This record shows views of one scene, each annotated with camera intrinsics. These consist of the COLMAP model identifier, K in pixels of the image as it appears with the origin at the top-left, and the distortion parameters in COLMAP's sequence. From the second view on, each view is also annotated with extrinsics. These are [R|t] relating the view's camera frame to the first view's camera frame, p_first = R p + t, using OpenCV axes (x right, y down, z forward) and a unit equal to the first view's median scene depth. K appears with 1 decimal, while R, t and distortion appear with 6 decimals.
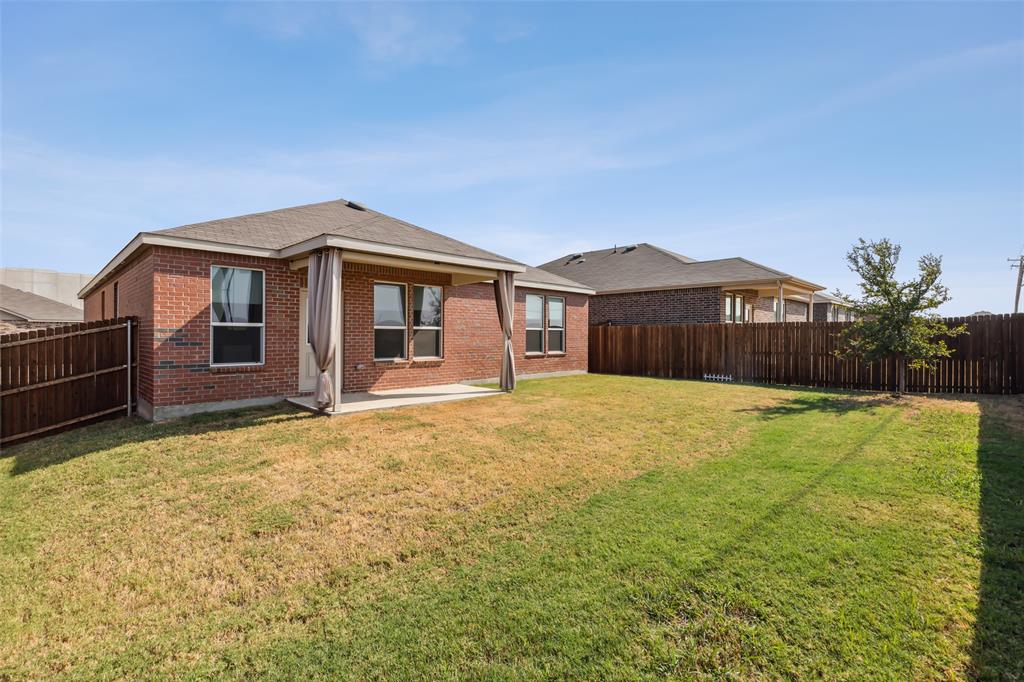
lens RADIAL K [[465.3, 0, 510.6], [0, 465.3, 336.1], [0, 0, 1]] dist [0.008551, -0.001553]
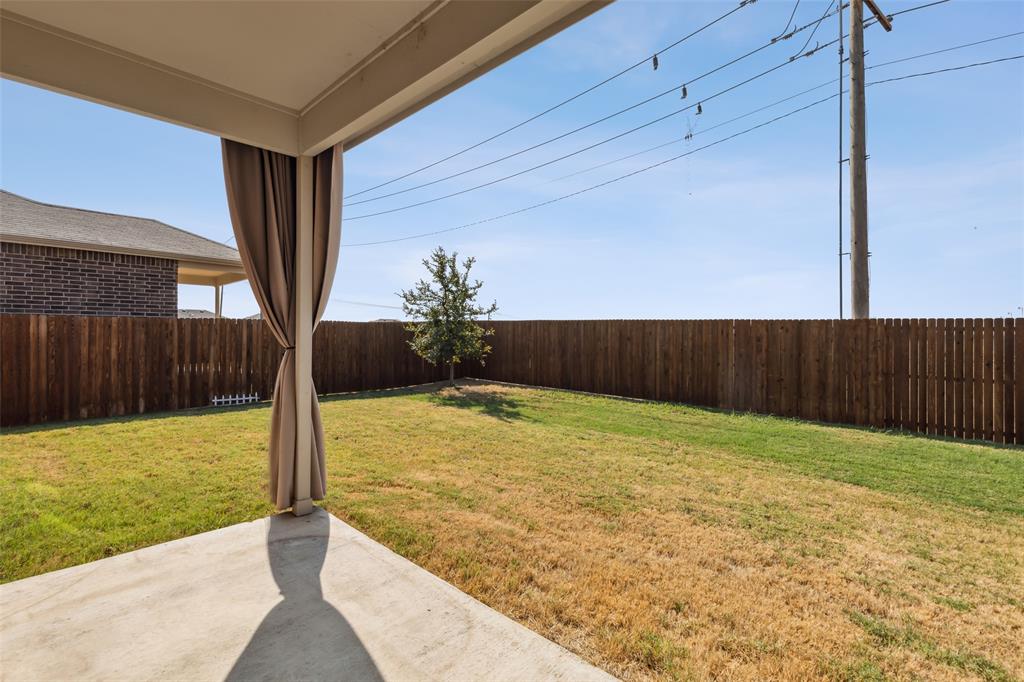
lens RADIAL K [[465.3, 0, 510.4], [0, 465.3, 336.4], [0, 0, 1]] dist [0.008551, -0.001553]
pose [[-0.002170, -0.002964, 0.999993, -0.208789], [0.005633, 0.999980, 0.002976, -0.000585], [-0.999982, 0.005639, -0.002153, 0.568325]]
